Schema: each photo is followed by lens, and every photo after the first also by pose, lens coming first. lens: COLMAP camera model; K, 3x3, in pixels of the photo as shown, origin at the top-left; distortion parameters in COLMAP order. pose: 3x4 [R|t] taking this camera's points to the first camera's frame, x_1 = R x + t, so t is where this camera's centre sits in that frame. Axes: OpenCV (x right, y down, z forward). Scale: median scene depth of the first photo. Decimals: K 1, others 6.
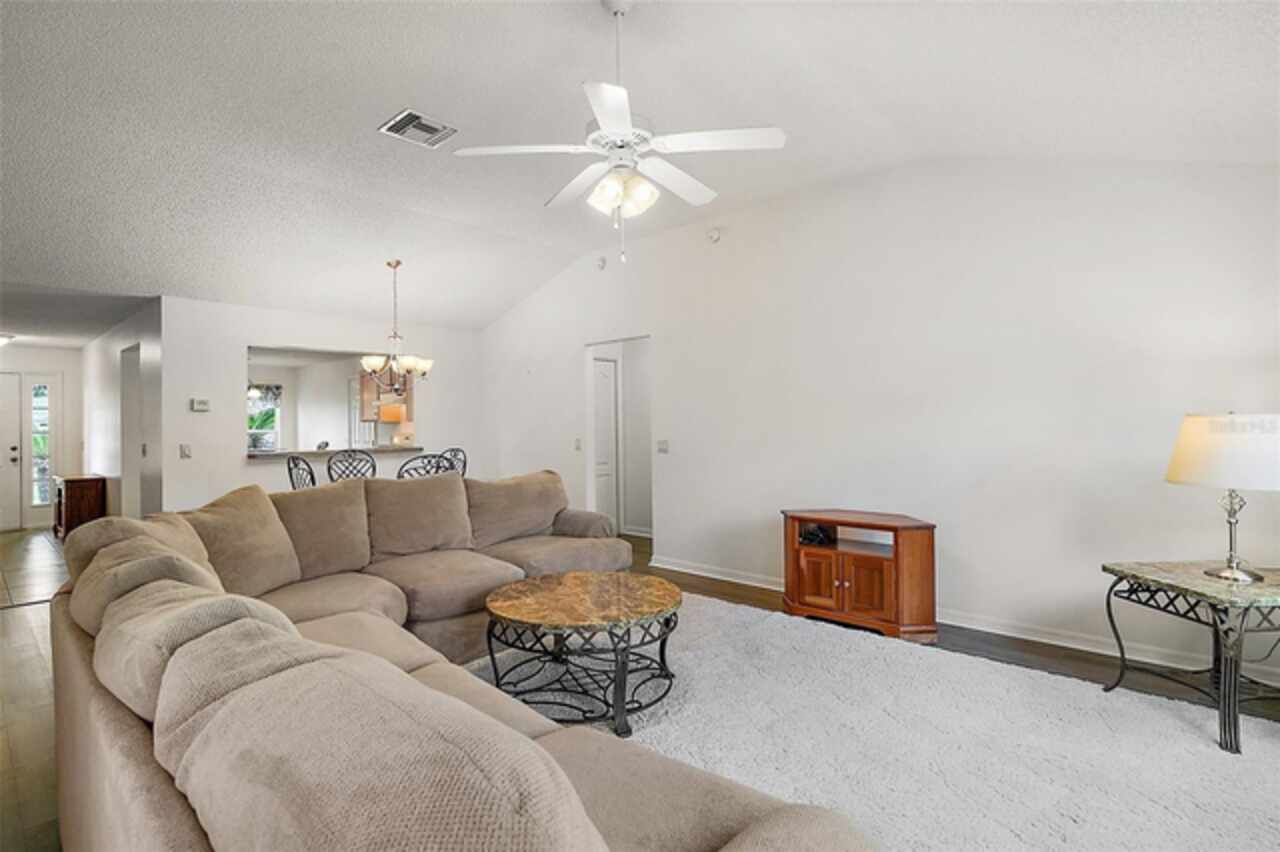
lens RADIAL K [[589.4, 0, 640.0], [0, 589.4, 426.0], [0, 0, 1]] dist [-0.000483, -0.001104]
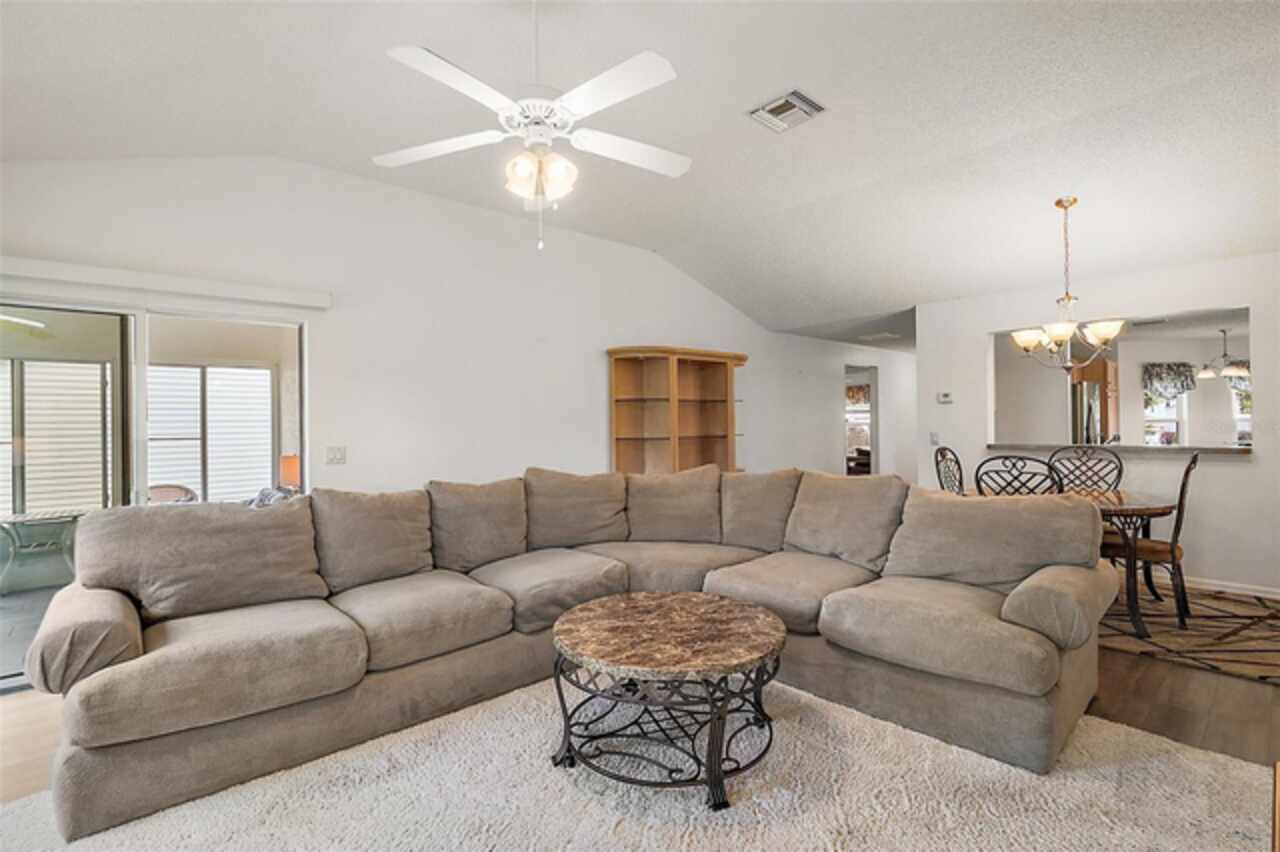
lens RADIAL K [[589.4, 0, 640.0], [0, 589.4, 426.0], [0, 0, 1]] dist [-0.000483, -0.001104]
pose [[-0.090424, 0.013390, -0.995813, 0.415032], [0.022979, 0.999671, 0.011355, -0.010136], [0.995638, -0.021856, -0.090702, 0.555922]]
